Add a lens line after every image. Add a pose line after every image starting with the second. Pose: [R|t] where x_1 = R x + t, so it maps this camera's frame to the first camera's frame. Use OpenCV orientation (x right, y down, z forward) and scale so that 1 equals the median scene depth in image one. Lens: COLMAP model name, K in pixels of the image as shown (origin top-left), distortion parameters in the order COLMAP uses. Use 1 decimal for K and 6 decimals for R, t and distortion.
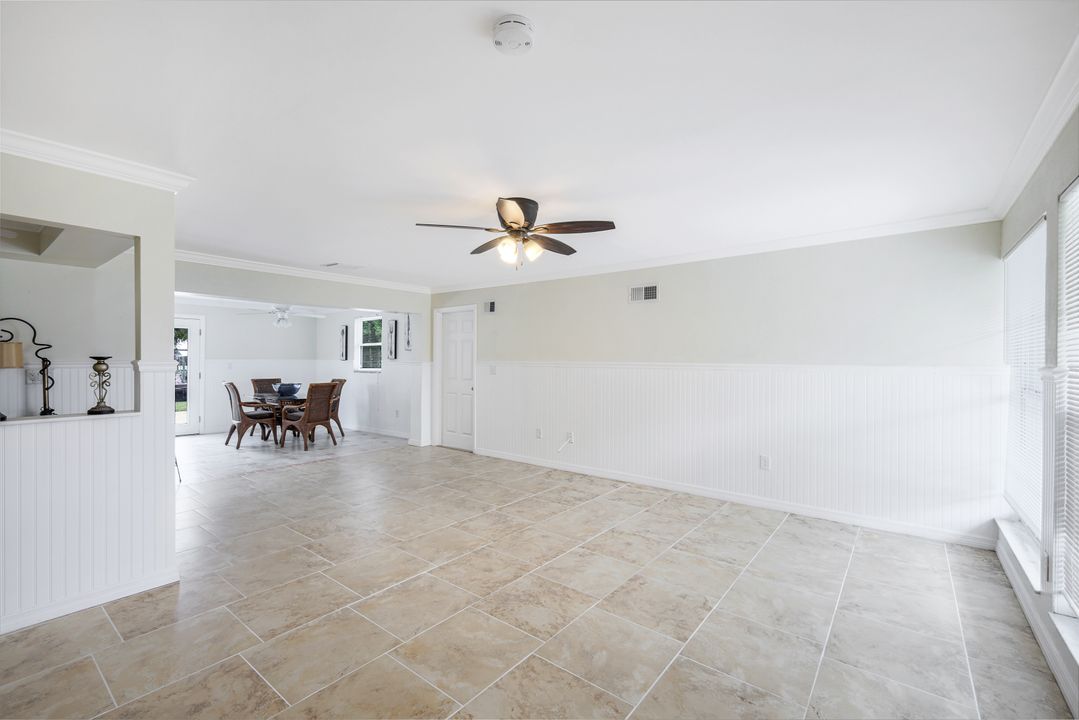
lens RADIAL K [[477.3, 0, 535.8], [0, 477.3, 355.5], [0, 0, 1]] dist [0.003844, -0.001460]
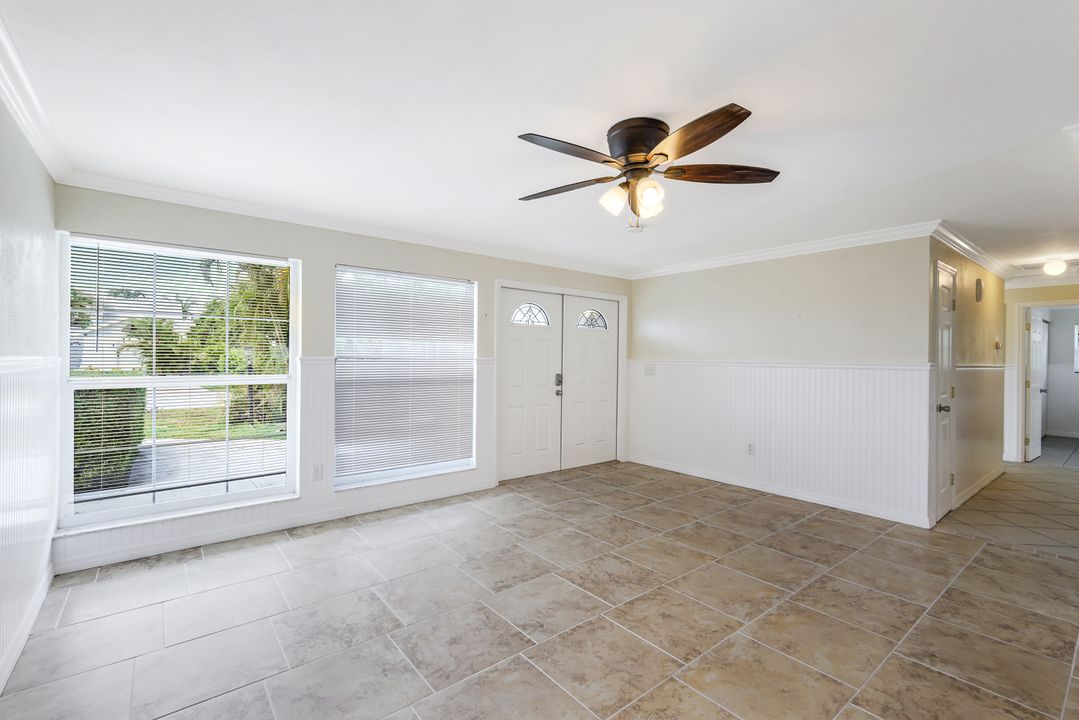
lens RADIAL K [[477.3, 0, 533.4], [0, 477.3, 361.3], [0, 0, 1]] dist [0.003844, -0.001460]
pose [[-0.972779, -0.013177, 0.231361, -0.049449], [-0.012350, 0.999911, 0.005023, 0.011132], [-0.231406, 0.002029, -0.972855, 1.483335]]
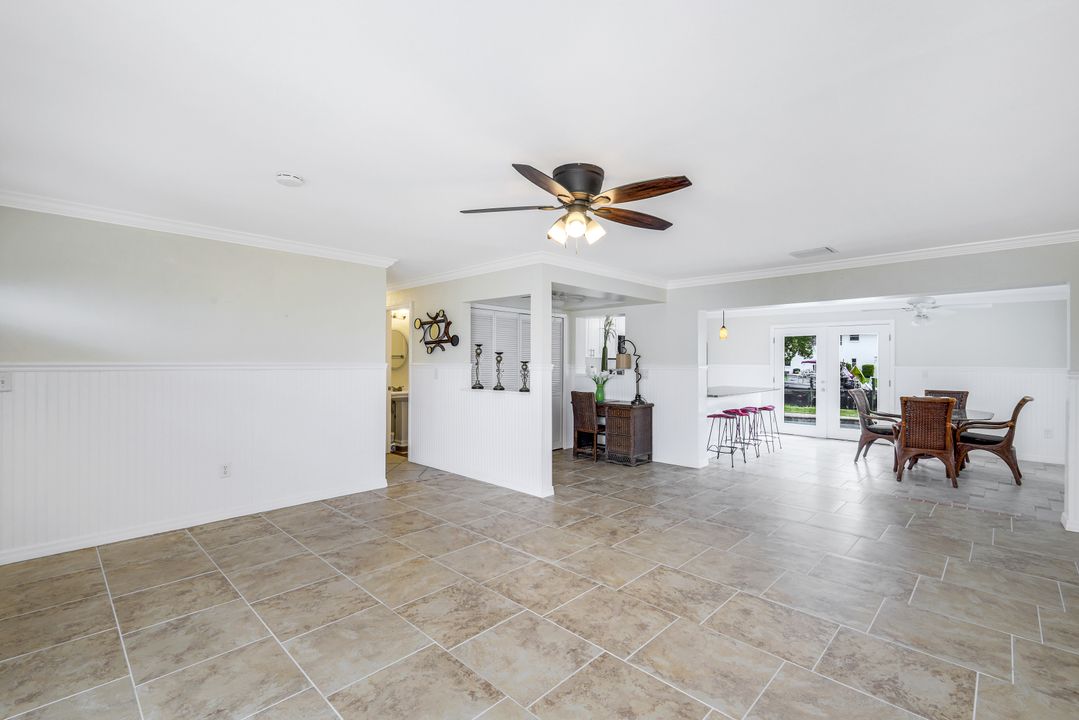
lens RADIAL K [[477.3, 0, 544.4], [0, 477.3, 367.2], [0, 0, 1]] dist [0.003844, -0.001460]
pose [[-0.094369, 0.009956, -0.995487, 0.675334], [-0.001728, 0.999947, 0.010165, 0.003819], [0.995536, 0.002679, -0.094347, 0.887010]]
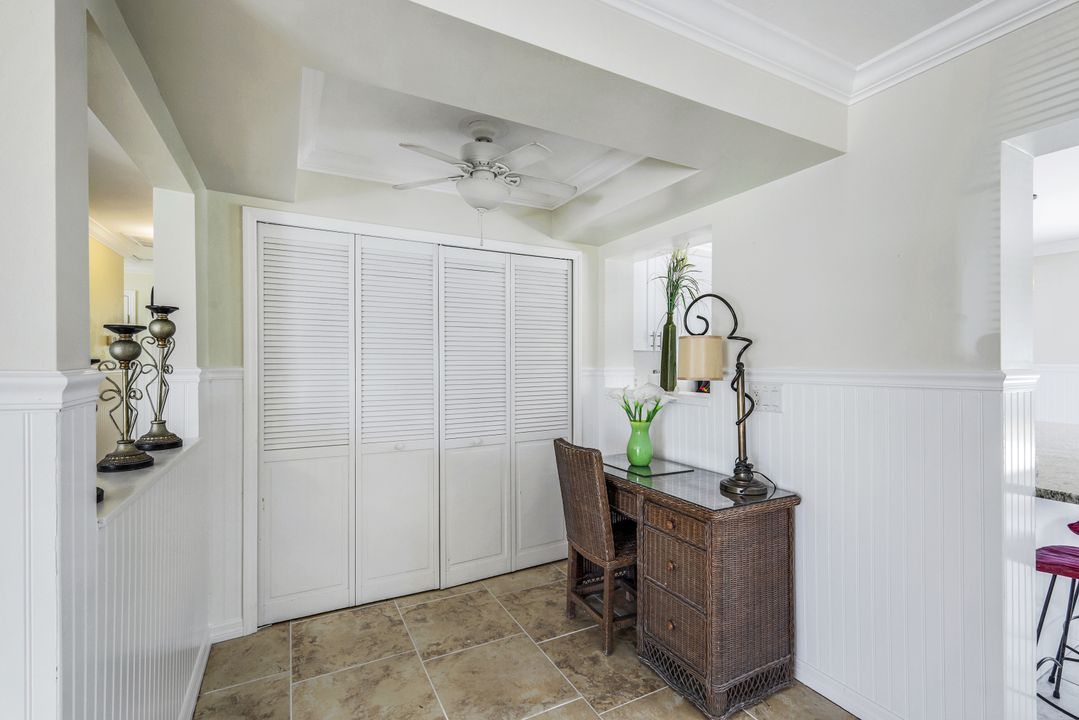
lens RADIAL K [[477.3, 0, 540.9], [0, 477.3, 360.2], [0, 0, 1]] dist [0.003844, -0.001460]
pose [[-0.395553, -0.002260, -0.918440, -0.488415], [0.001778, 0.999993, -0.003226, 0.004236], [0.918441, -0.002909, -0.395546, 1.065693]]
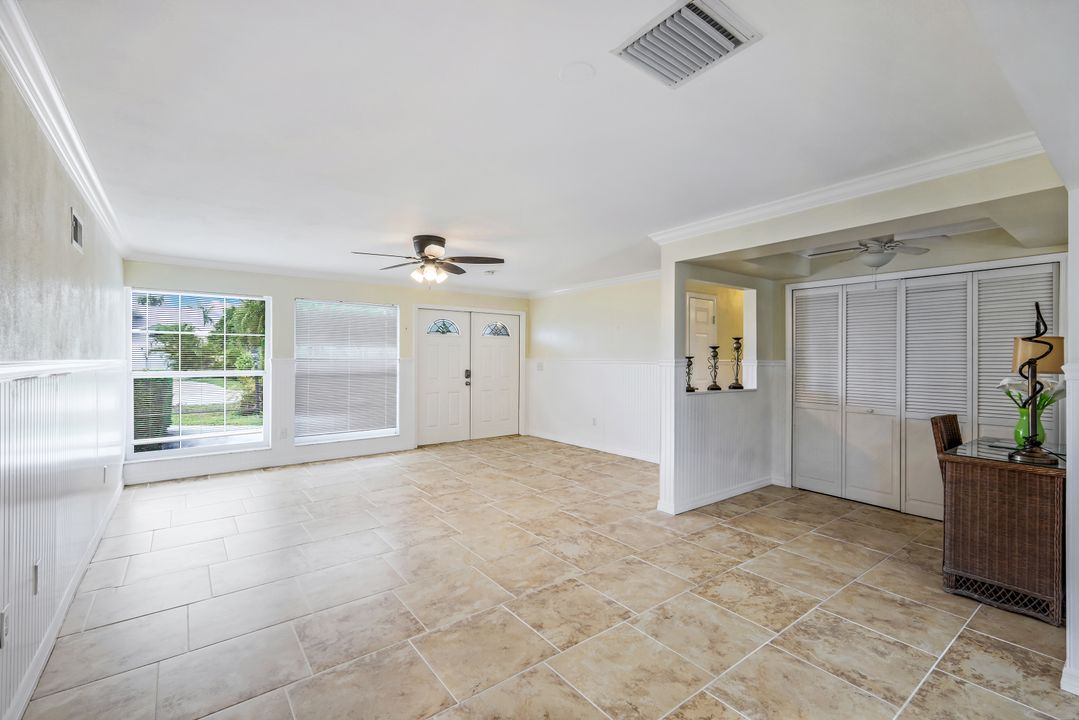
lens RADIAL K [[477.3, 0, 532.4], [0, 477.3, 358.5], [0, 0, 1]] dist [0.003844, -0.001460]
pose [[-0.966185, -0.004715, 0.257807, -0.570884], [-0.005064, 0.999987, -0.000689, 0.009586], [-0.257800, -0.001971, -0.966196, 1.911450]]
